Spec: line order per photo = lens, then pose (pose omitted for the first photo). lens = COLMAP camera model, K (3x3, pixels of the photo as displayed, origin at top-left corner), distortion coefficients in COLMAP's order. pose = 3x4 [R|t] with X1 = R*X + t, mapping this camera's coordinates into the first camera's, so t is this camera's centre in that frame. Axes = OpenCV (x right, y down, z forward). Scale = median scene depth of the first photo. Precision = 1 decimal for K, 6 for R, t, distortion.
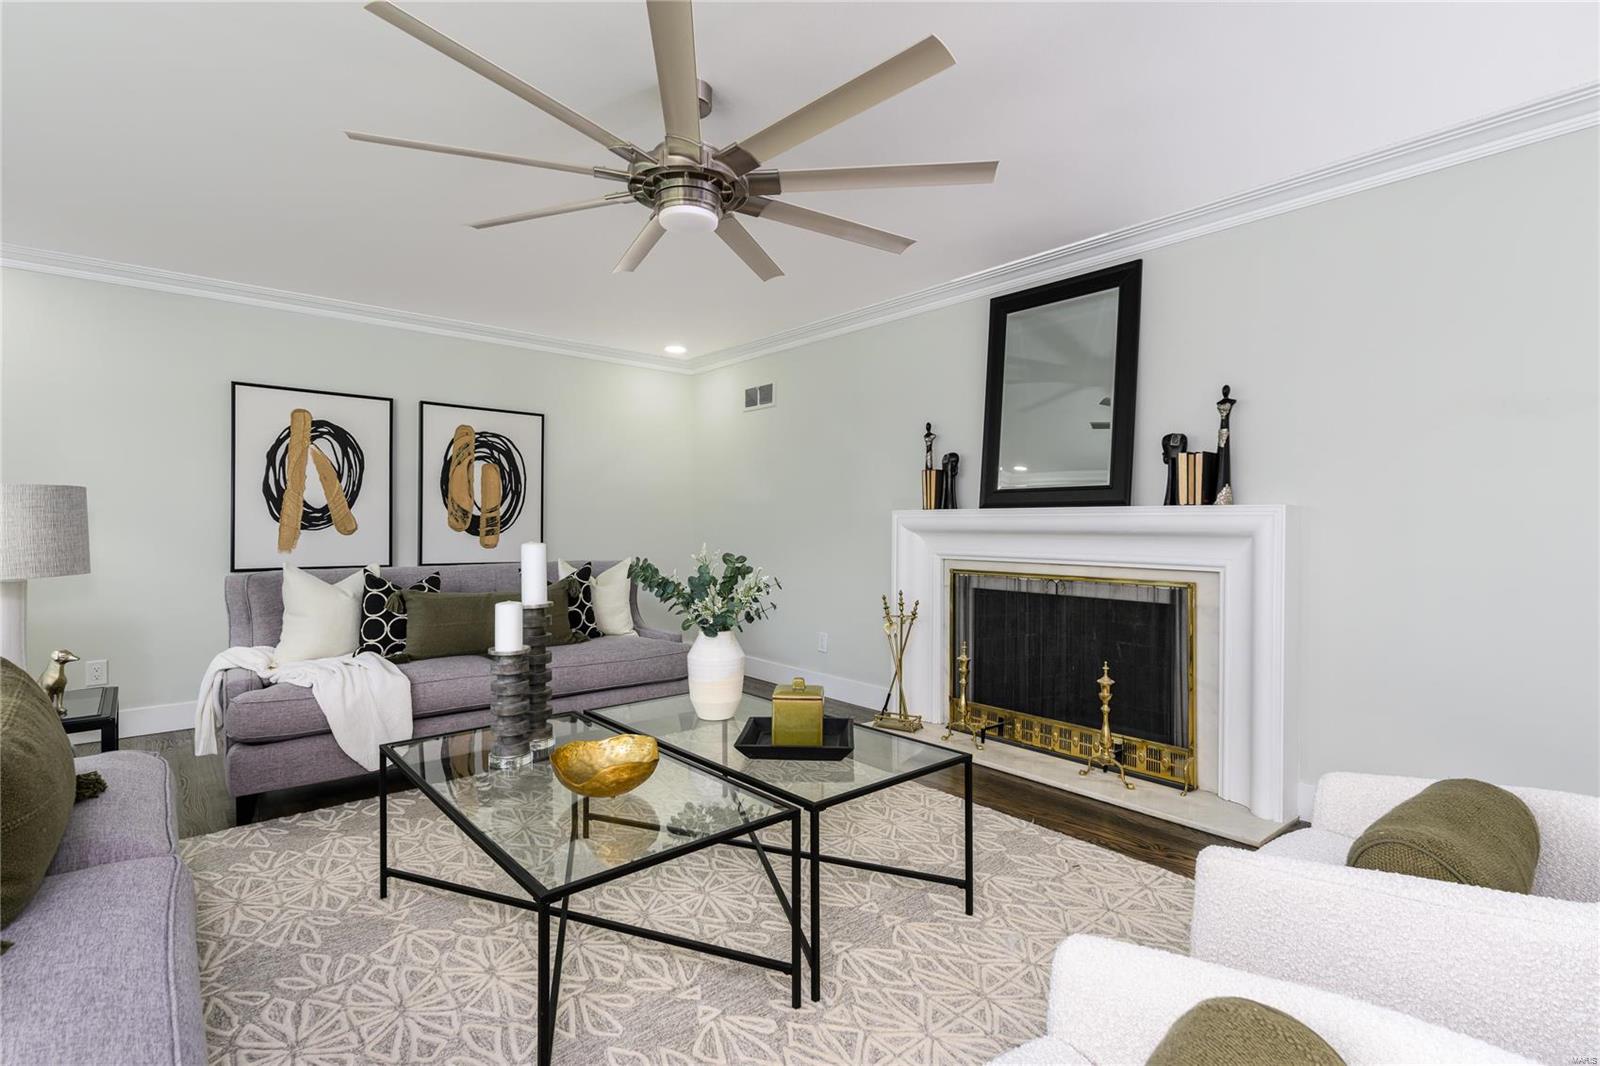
lens RADIAL K [[765.8, 0, 800.0], [0, 765.8, 533.0], [0, 0, 1]] dist [0.010103, 0.000074]
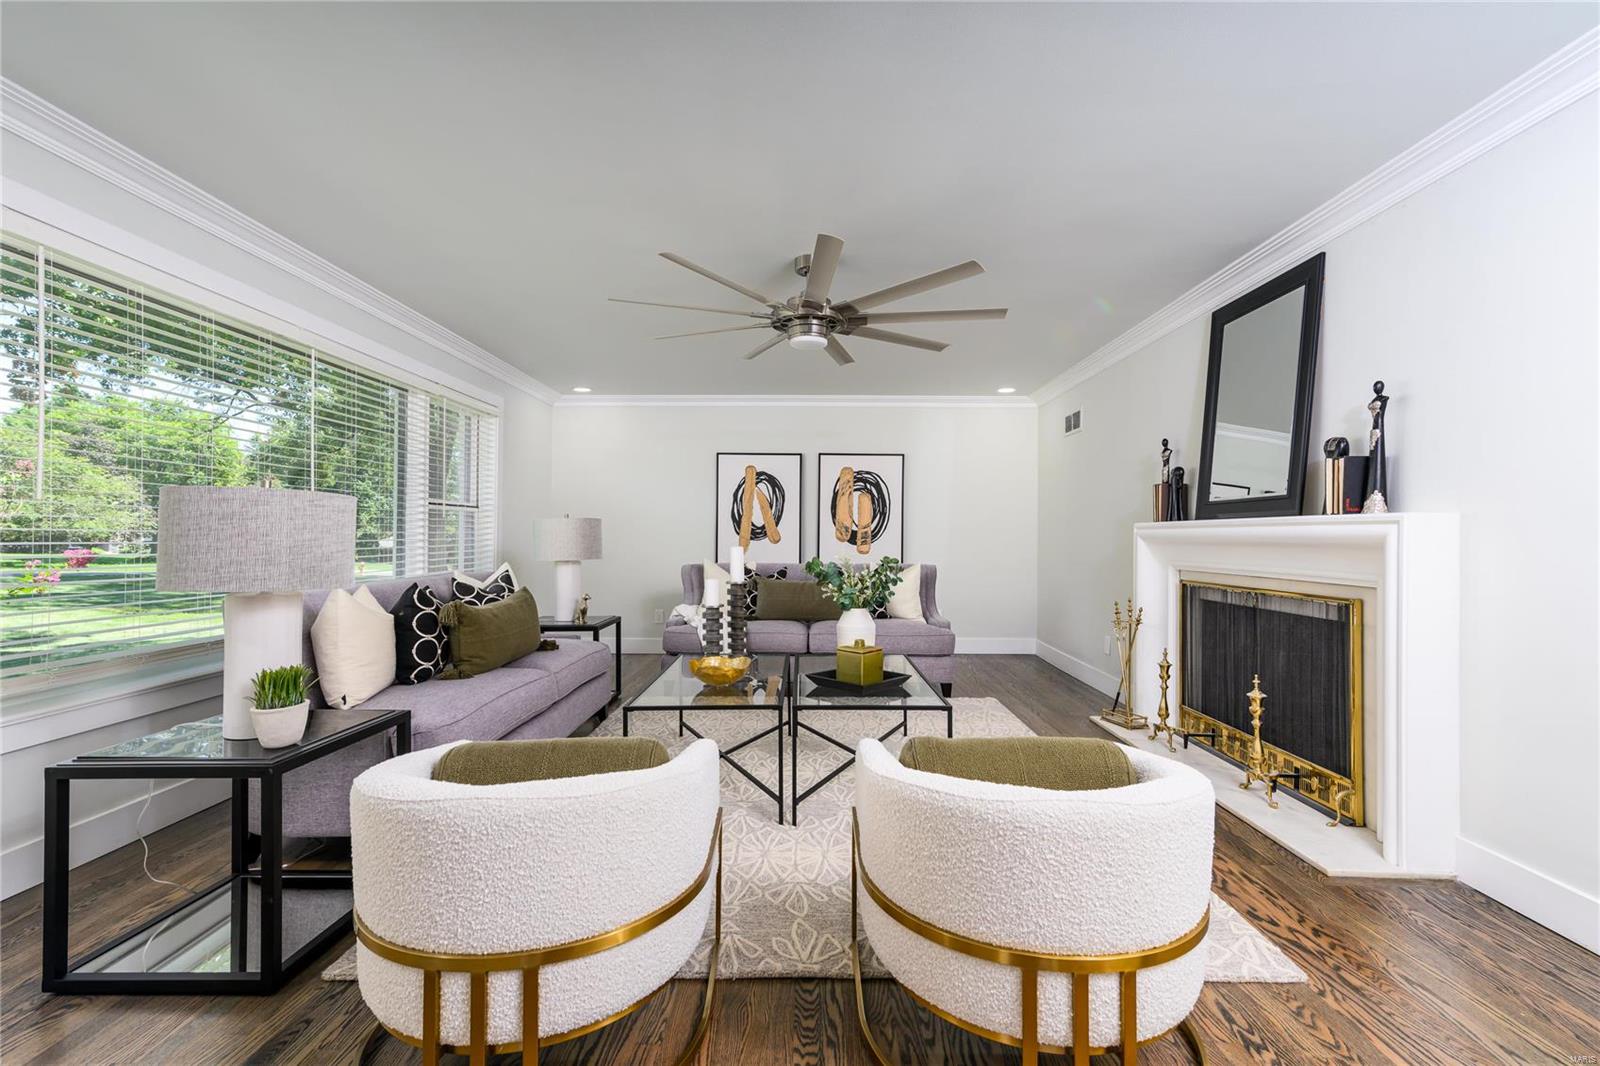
lens RADIAL K [[725.1, 0, 800.0], [0, 725.1, 533.0], [0, 0, 1]] dist [0.000520, 0.000050]
pose [[0.744662, -0.004664, -0.667425, 0.467187], [-0.008403, 0.999831, -0.016362, 0.005031], [0.667389, 0.017793, 0.744497, -0.066937]]
